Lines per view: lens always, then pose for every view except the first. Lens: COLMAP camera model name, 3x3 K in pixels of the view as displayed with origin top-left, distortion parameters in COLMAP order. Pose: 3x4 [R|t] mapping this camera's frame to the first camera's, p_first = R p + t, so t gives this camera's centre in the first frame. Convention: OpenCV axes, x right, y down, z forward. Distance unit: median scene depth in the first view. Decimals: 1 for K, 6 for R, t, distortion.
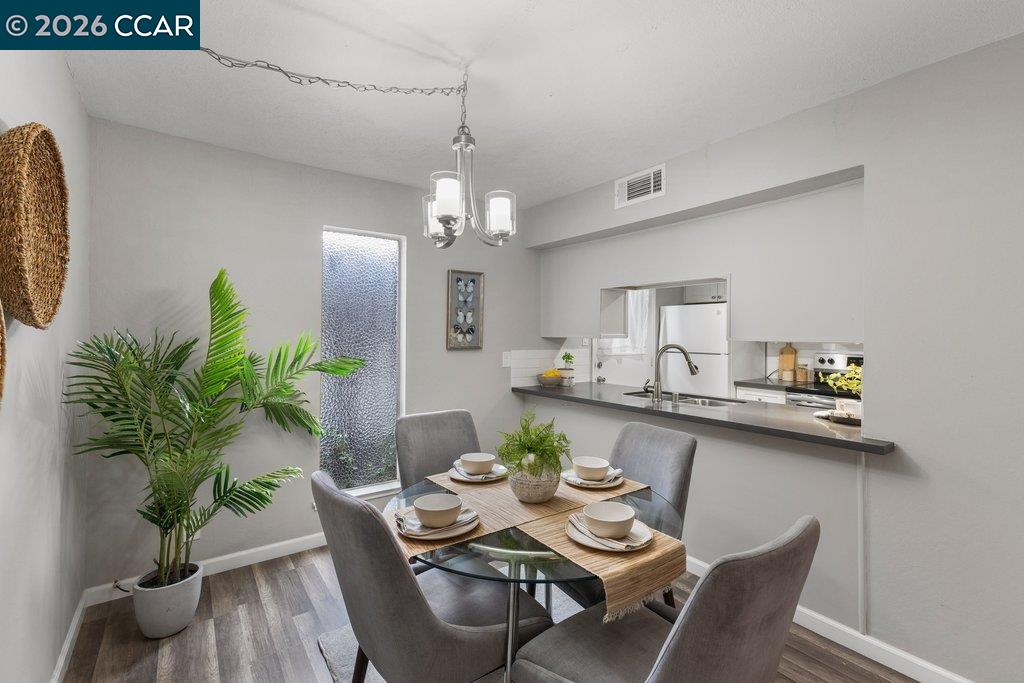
lens RADIAL K [[451.5, 0, 514.1], [0, 451.5, 332.0], [0, 0, 1]] dist [0.000133, -0.000147]
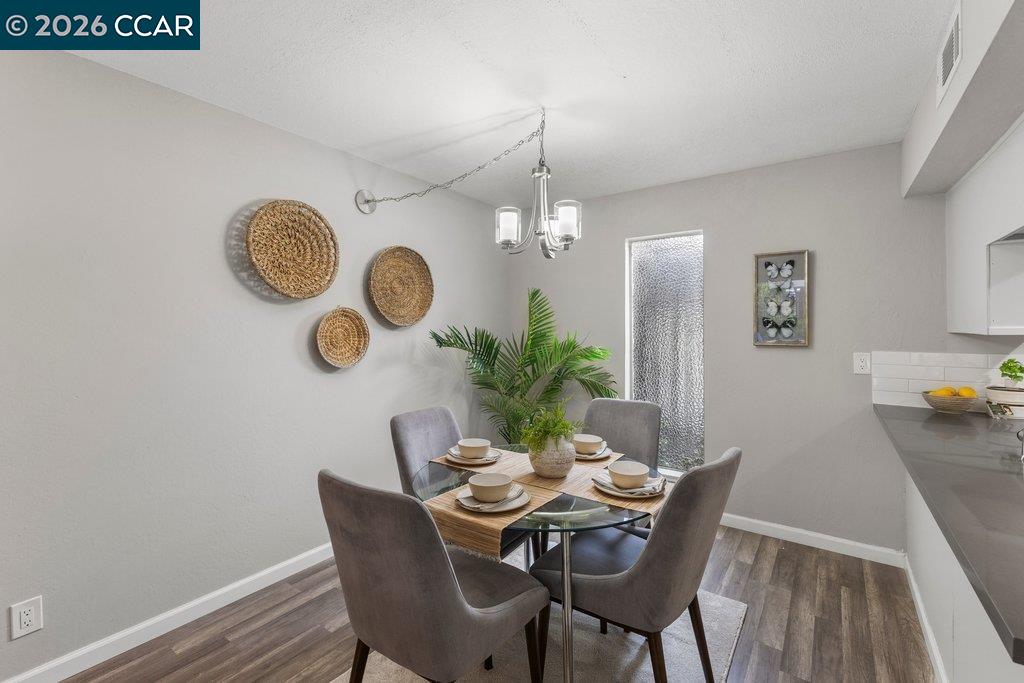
lens RADIAL K [[451.5, 0, 514.1], [0, 451.5, 332.0], [0, 0, 1]] dist [0.000133, -0.000147]
pose [[0.327983, -0.002041, -0.944682, 0.517780], [0.006323, 0.999980, 0.000035, 0.008312], [0.944663, -0.005985, 0.327989, 0.267218]]
